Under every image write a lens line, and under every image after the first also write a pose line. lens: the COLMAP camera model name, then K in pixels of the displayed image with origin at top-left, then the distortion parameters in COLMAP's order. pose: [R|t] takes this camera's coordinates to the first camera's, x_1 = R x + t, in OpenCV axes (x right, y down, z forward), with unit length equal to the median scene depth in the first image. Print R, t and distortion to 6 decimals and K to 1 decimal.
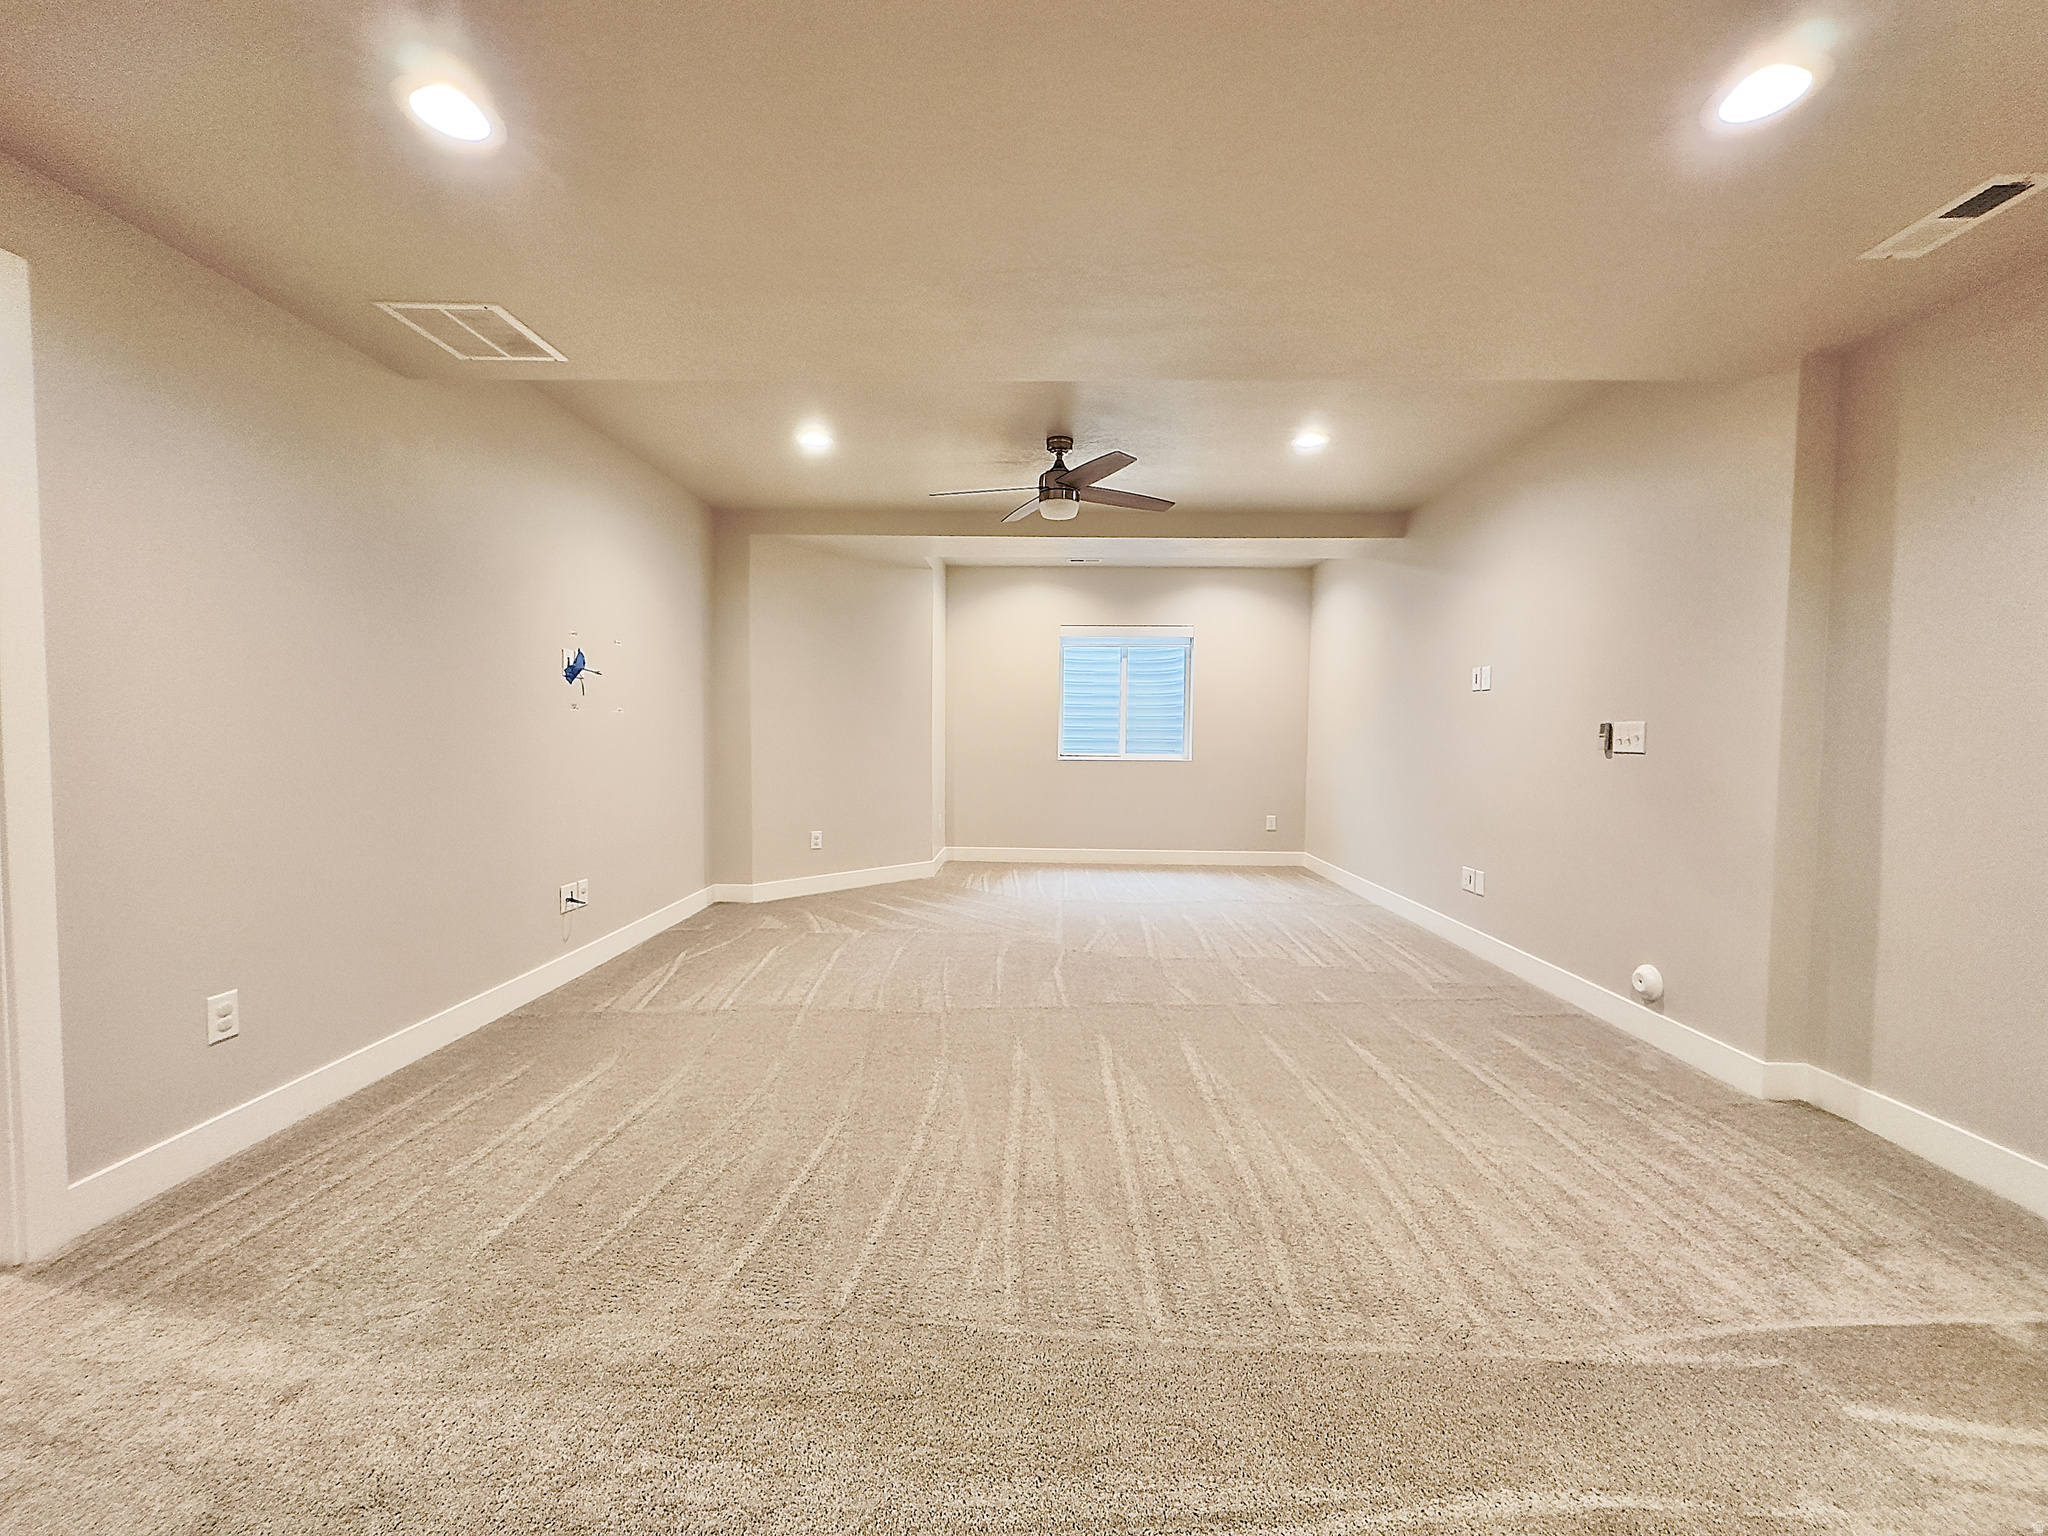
lens RADIAL K [[818.2, 0, 1026.1], [0, 818.2, 767.2], [0, 0, 1]] dist [-0.002707, 0.000863]
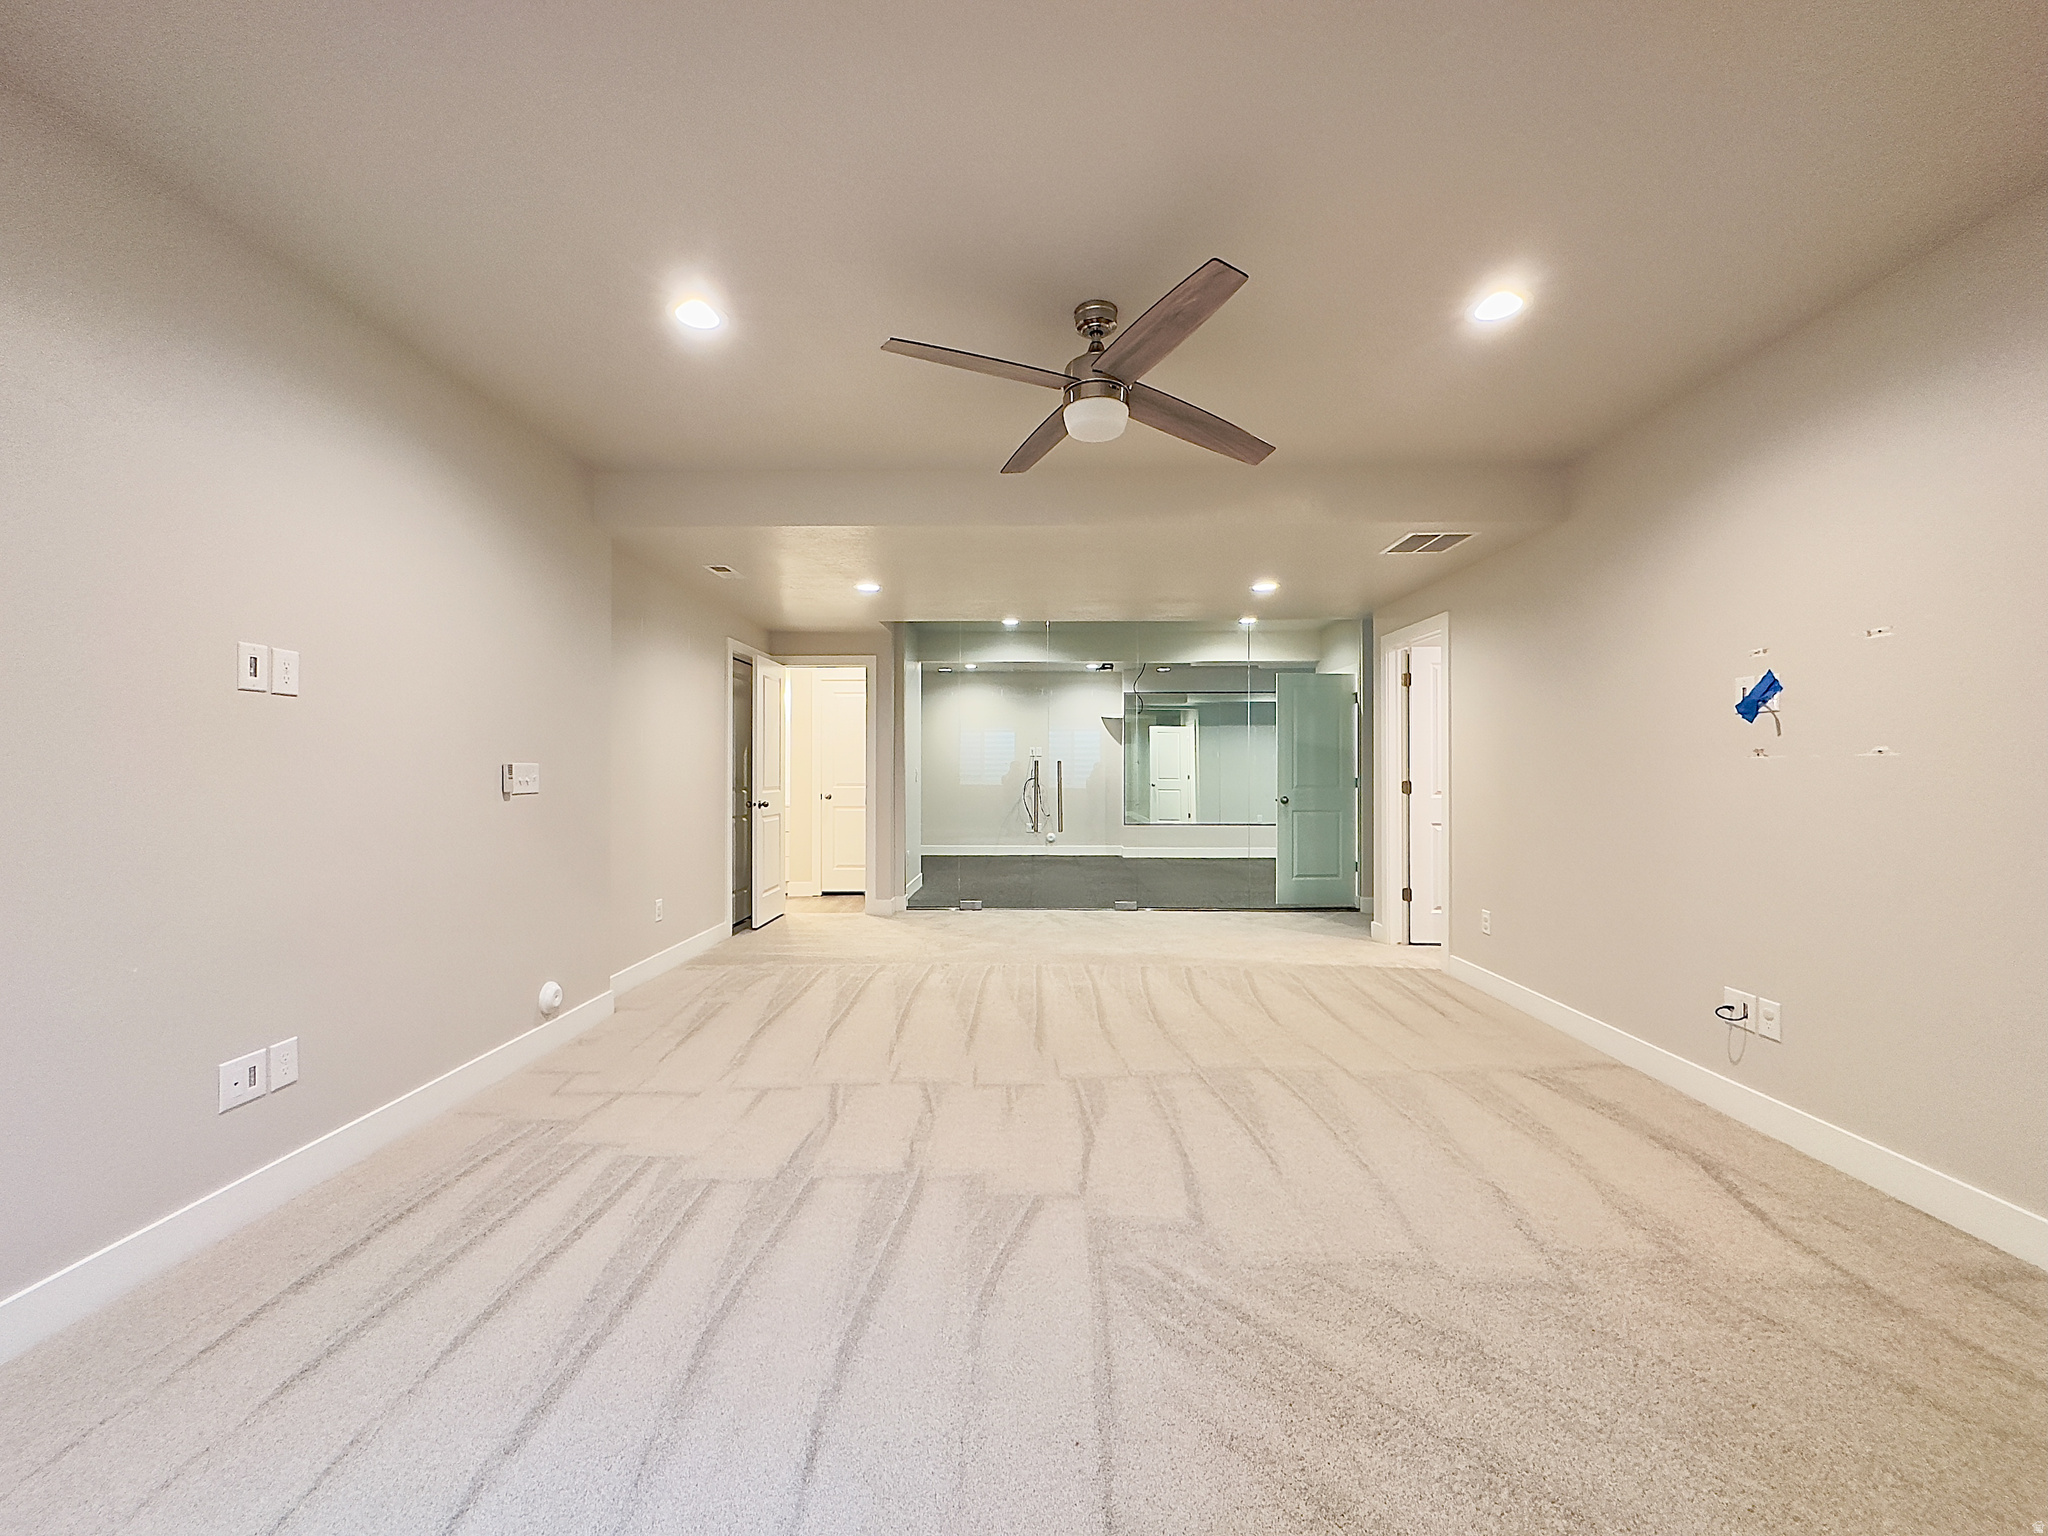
lens RADIAL K [[818.2, 0, 1026.1], [0, 818.2, 767.2], [0, 0, 1]] dist [-0.002707, 0.000863]
pose [[-0.999937, -0.011209, -0.000481, 0.107297], [-0.011219, 0.999332, 0.034779, -0.089372], [0.000091, 0.034782, -0.999395, 1.928337]]
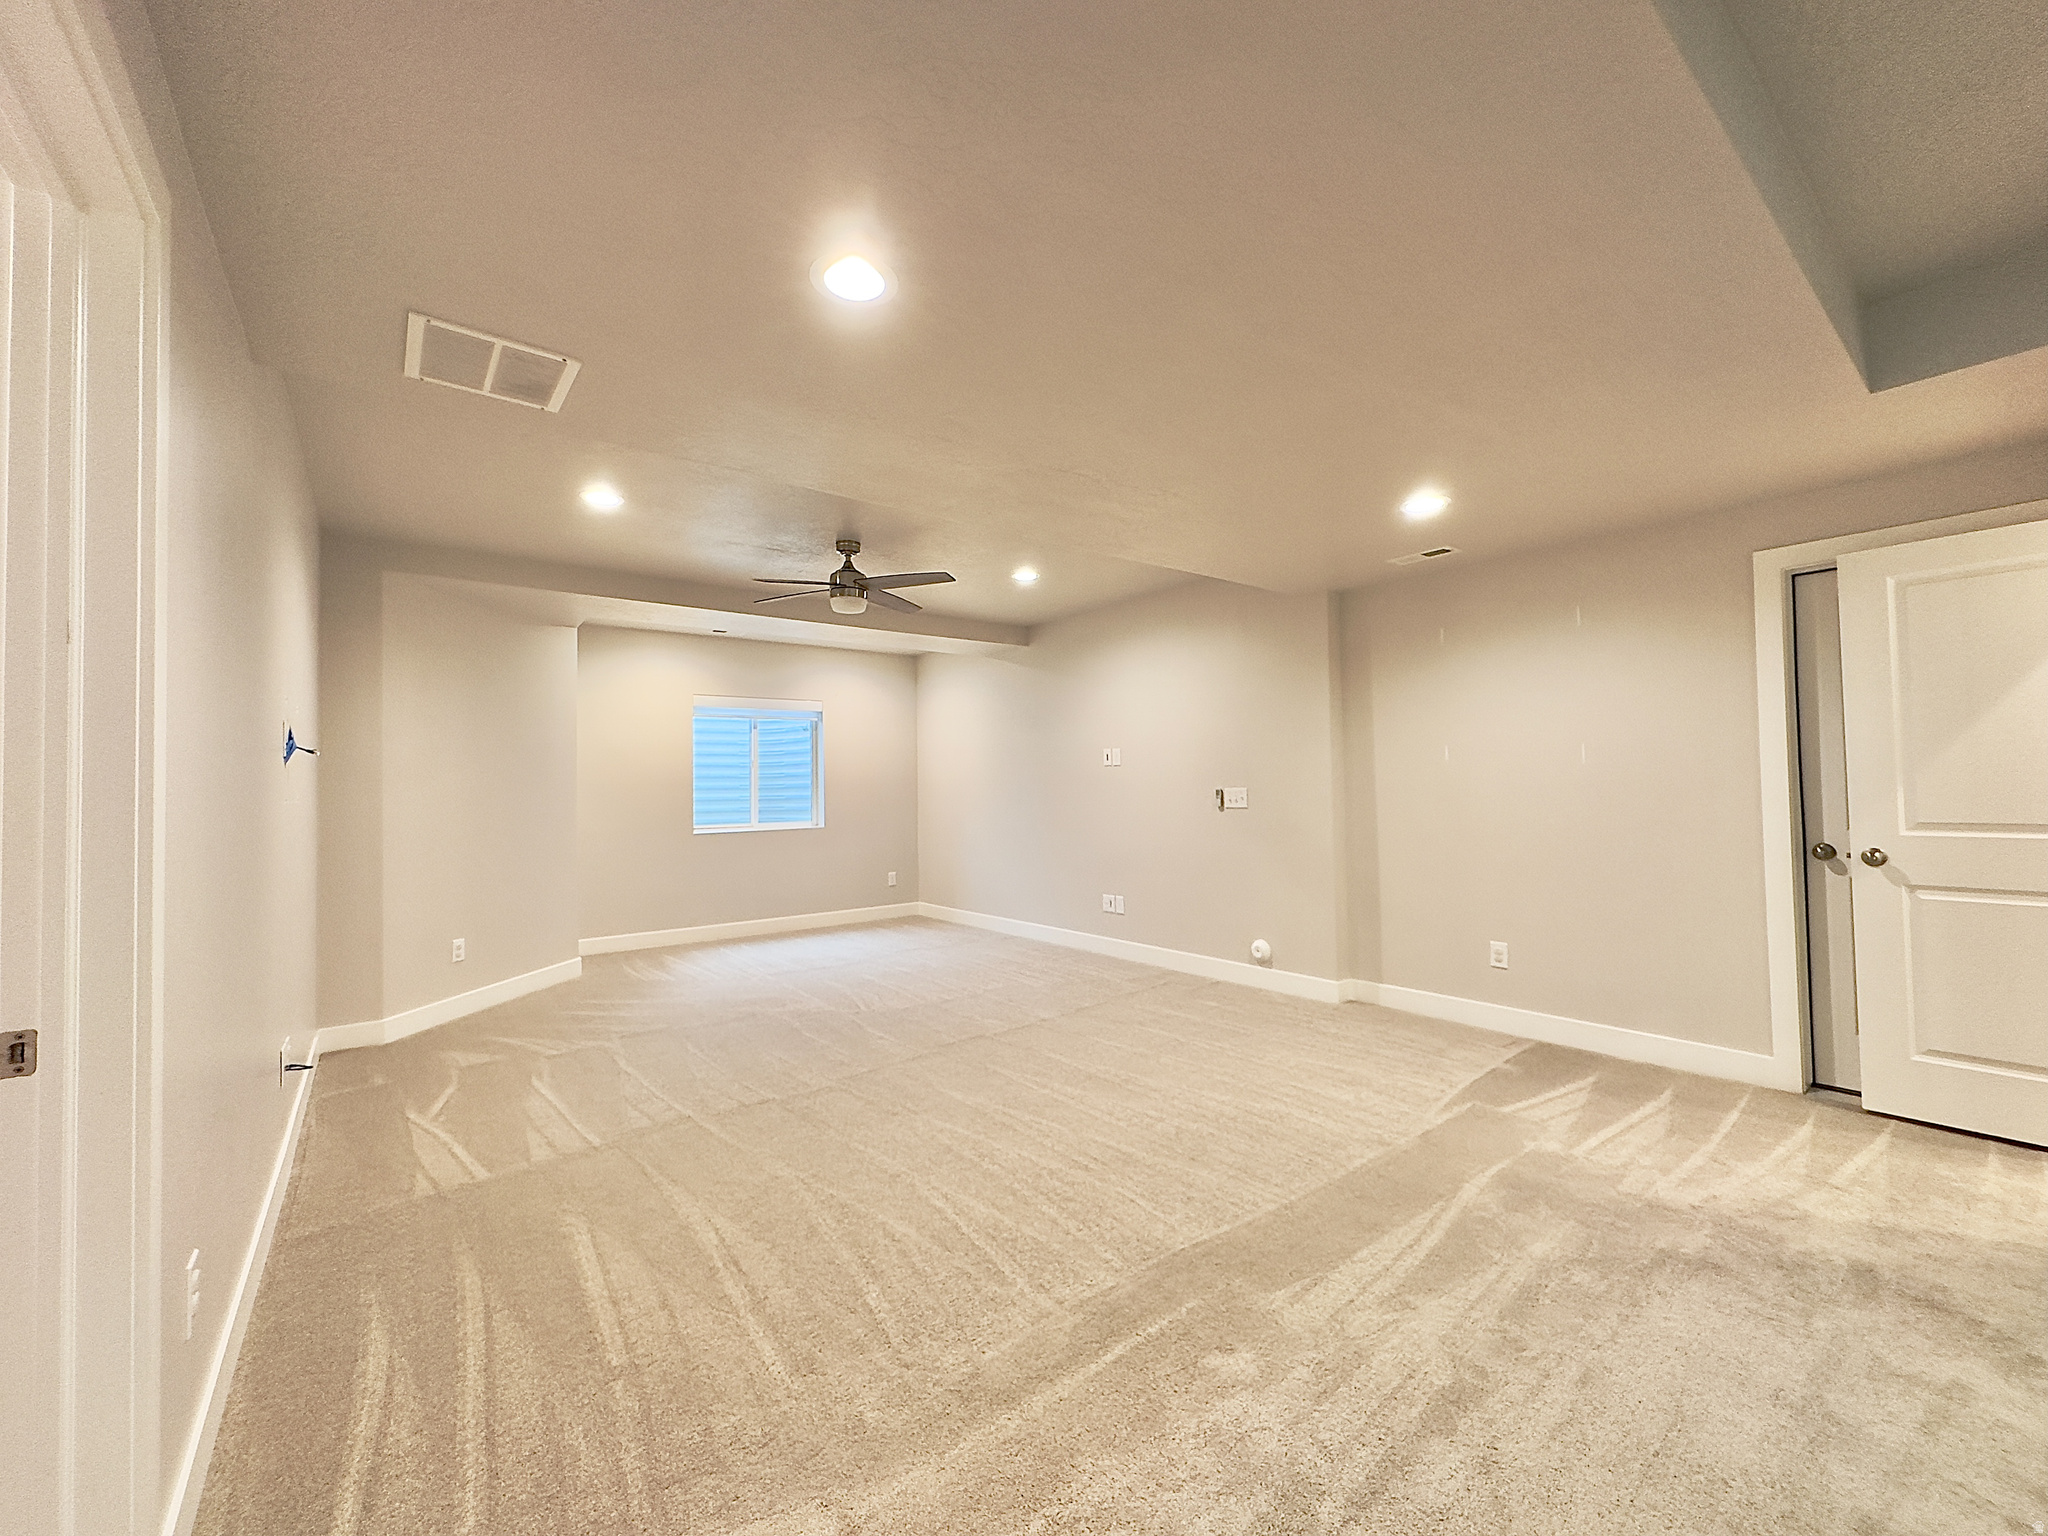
lens RADIAL K [[818.2, 0, 1026.1], [0, 818.2, 767.2], [0, 0, 1]] dist [-0.002707, 0.000863]
pose [[0.775916, -0.007290, 0.630794, -0.557385], [0.052316, 0.997232, -0.052827, -0.032771], [-0.628663, 0.073990, 0.774150, 0.017610]]
